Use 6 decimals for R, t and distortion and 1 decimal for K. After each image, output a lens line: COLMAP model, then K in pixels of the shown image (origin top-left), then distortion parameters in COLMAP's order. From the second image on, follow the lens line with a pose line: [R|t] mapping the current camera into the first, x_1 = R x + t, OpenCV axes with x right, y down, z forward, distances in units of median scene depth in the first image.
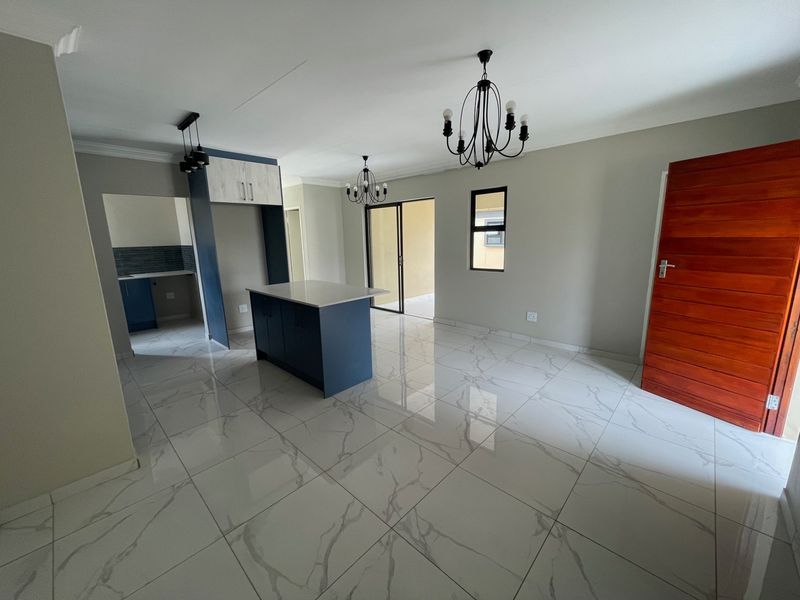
lens RADIAL K [[323.0, 0, 400.0], [0, 323.0, 298.0], [0, 0, 1]] dist [0.000677, 0.000073]
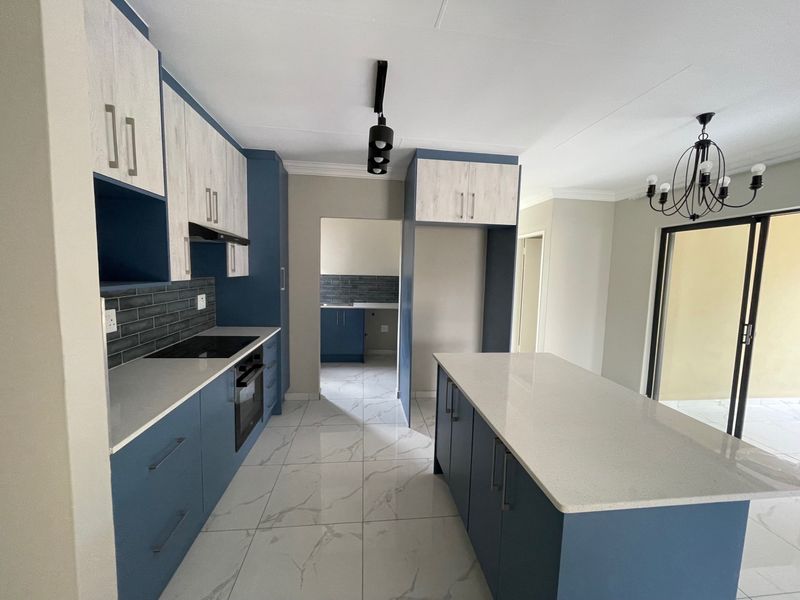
lens RADIAL K [[323.0, 0, 400.0], [0, 323.0, 298.0], [0, 0, 1]] dist [0.000677, 0.000073]
pose [[0.763286, 0.100644, -0.638173, -0.122443], [-0.166652, 0.985035, -0.043977, -0.081865], [0.624197, 0.139920, 0.768636, 0.403188]]
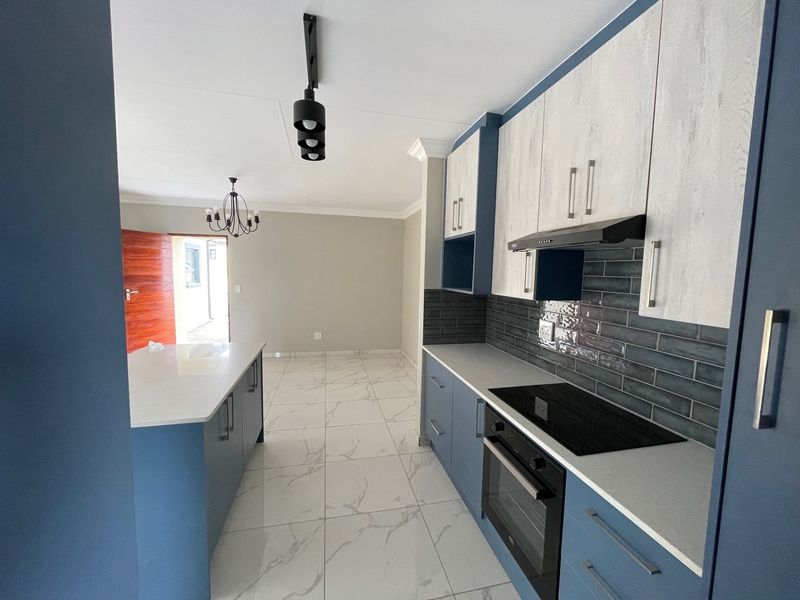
lens RADIAL K [[323.0, 0, 400.0], [0, 323.0, 298.0], [0, 0, 1]] dist [0.000677, 0.000073]
pose [[-0.831816, -0.041840, 0.553472, -0.732618], [0.105791, 0.966924, 0.232089, -0.189913], [-0.544876, 0.251608, -0.799877, 0.974782]]
